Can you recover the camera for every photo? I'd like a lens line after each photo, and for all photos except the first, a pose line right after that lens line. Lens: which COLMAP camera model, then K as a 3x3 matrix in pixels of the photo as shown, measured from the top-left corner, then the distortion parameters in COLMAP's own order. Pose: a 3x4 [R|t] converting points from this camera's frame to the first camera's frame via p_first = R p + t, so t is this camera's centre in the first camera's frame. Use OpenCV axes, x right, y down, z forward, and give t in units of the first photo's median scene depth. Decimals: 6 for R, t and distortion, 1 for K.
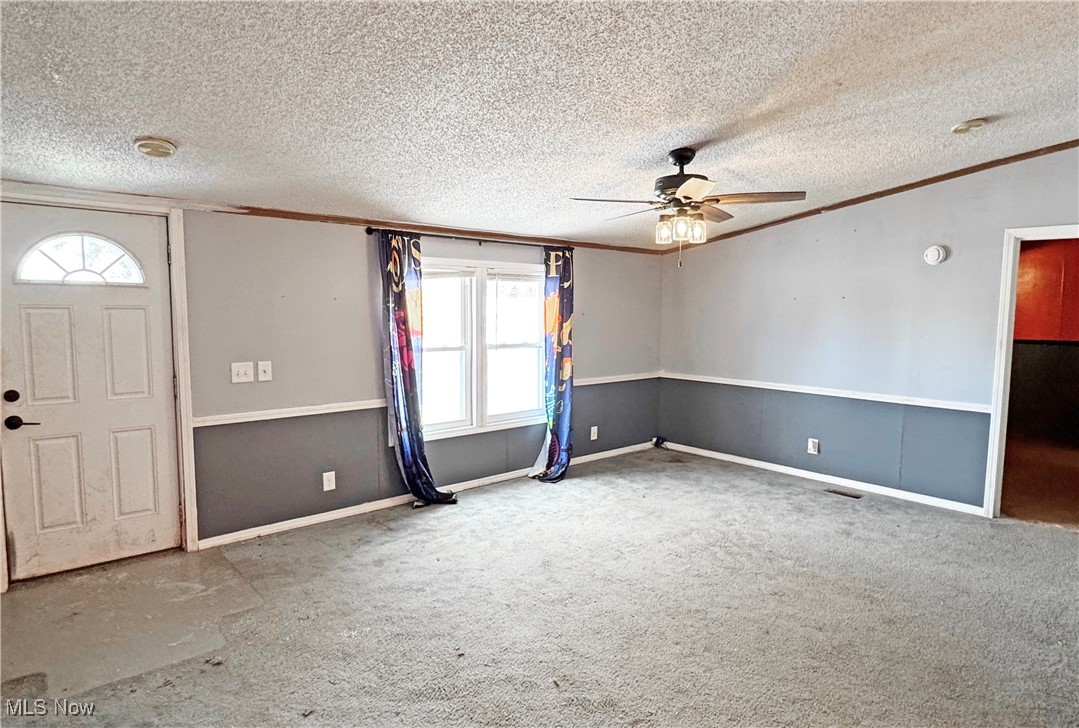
lens RADIAL K [[609.4, 0, 536.5], [0, 609.4, 365.9], [0, 0, 1]] dist [-0.001185, 0.000931]
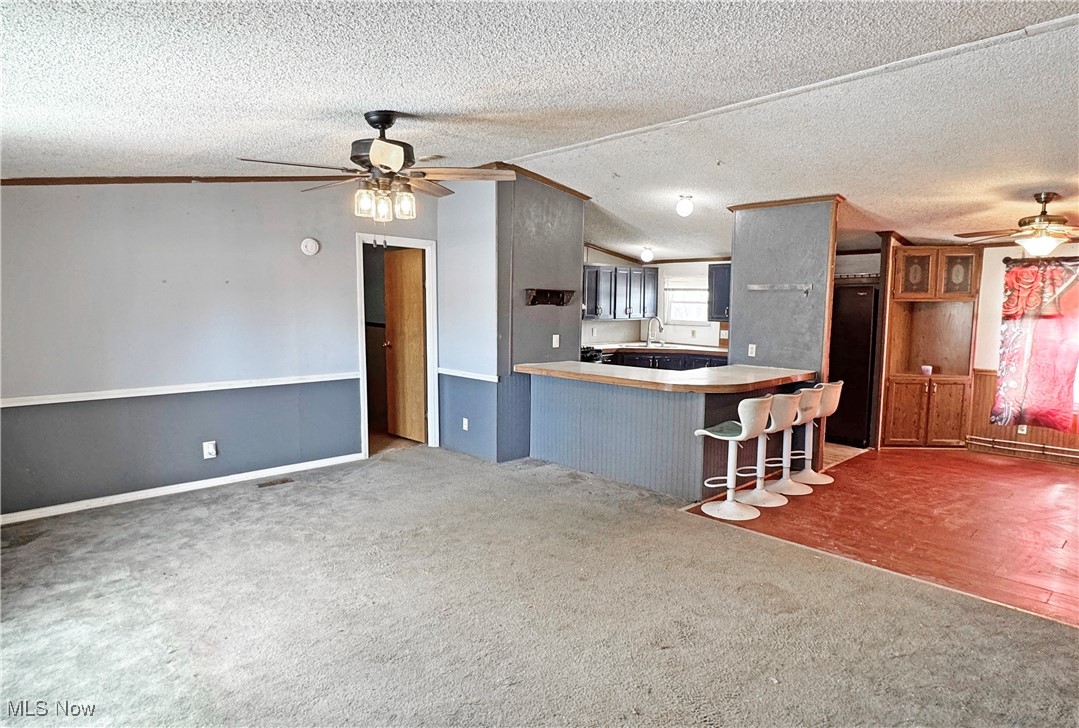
lens RADIAL K [[609.4, 0, 547.6], [0, 609.4, 367.1], [0, 0, 1]] dist [-0.001185, 0.000931]
pose [[-0.047136, -0.114674, 0.992284, -0.460310], [0.081982, 0.989593, 0.118257, -0.054245], [-0.995519, 0.086924, -0.037244, 0.570920]]
